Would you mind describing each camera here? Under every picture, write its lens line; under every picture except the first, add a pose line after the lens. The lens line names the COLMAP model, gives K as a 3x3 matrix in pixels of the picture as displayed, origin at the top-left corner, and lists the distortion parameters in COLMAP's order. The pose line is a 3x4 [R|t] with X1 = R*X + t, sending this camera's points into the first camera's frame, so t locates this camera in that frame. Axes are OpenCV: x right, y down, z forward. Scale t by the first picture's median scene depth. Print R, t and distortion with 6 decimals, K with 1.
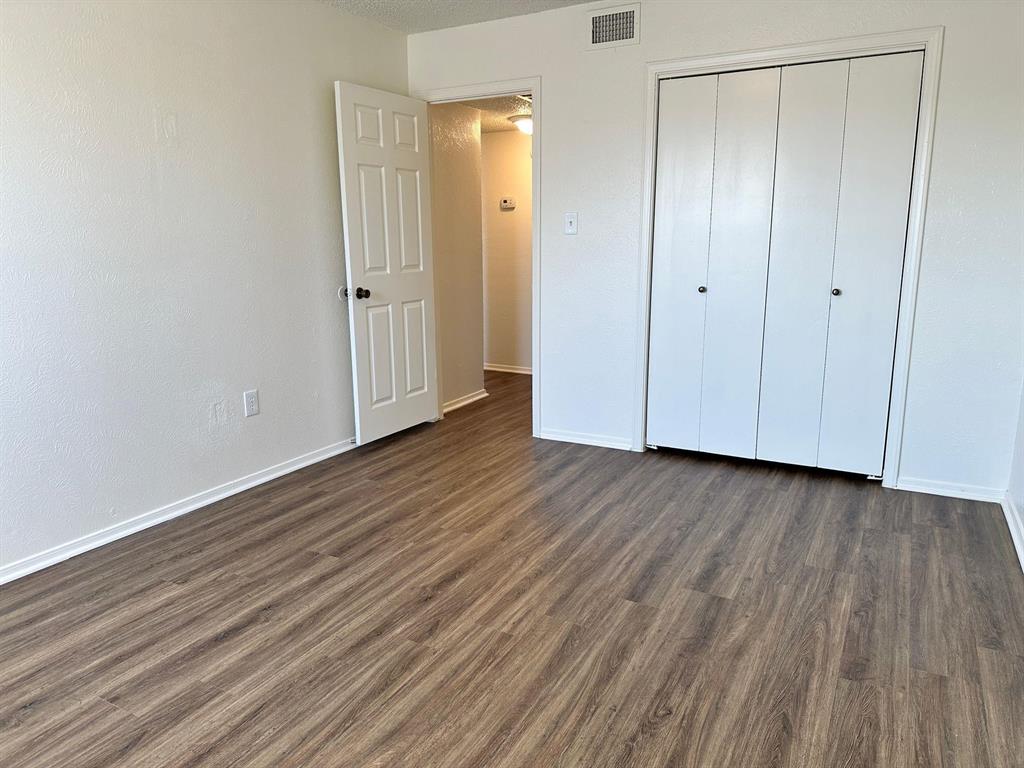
lens RADIAL K [[718.1, 0, 510.9], [0, 718.1, 384.2], [0, 0, 1]] dist [0.036161, -0.012863]
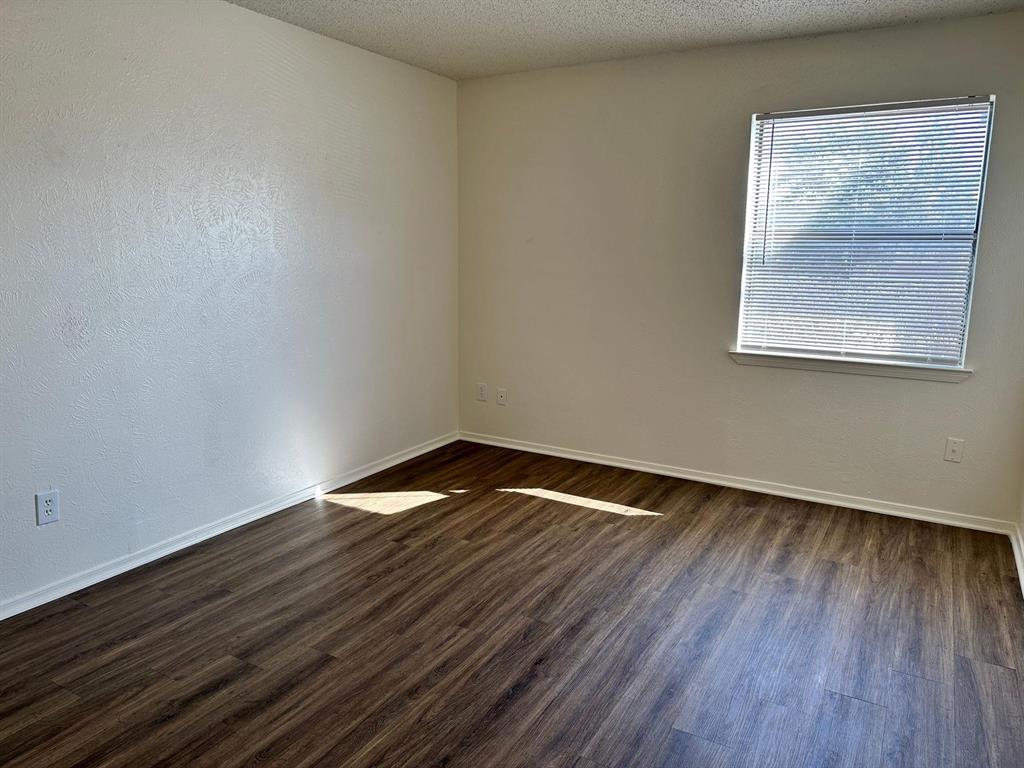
lens RADIAL K [[718.1, 0, 518.1], [0, 718.1, 392.3], [0, 0, 1]] dist [0.036161, -0.012863]
pose [[-0.999790, -0.003798, 0.020149, -0.114228], [0.004445, 0.919186, 0.393798, -0.450621], [-0.020016, 0.393805, -0.918976, 1.896910]]
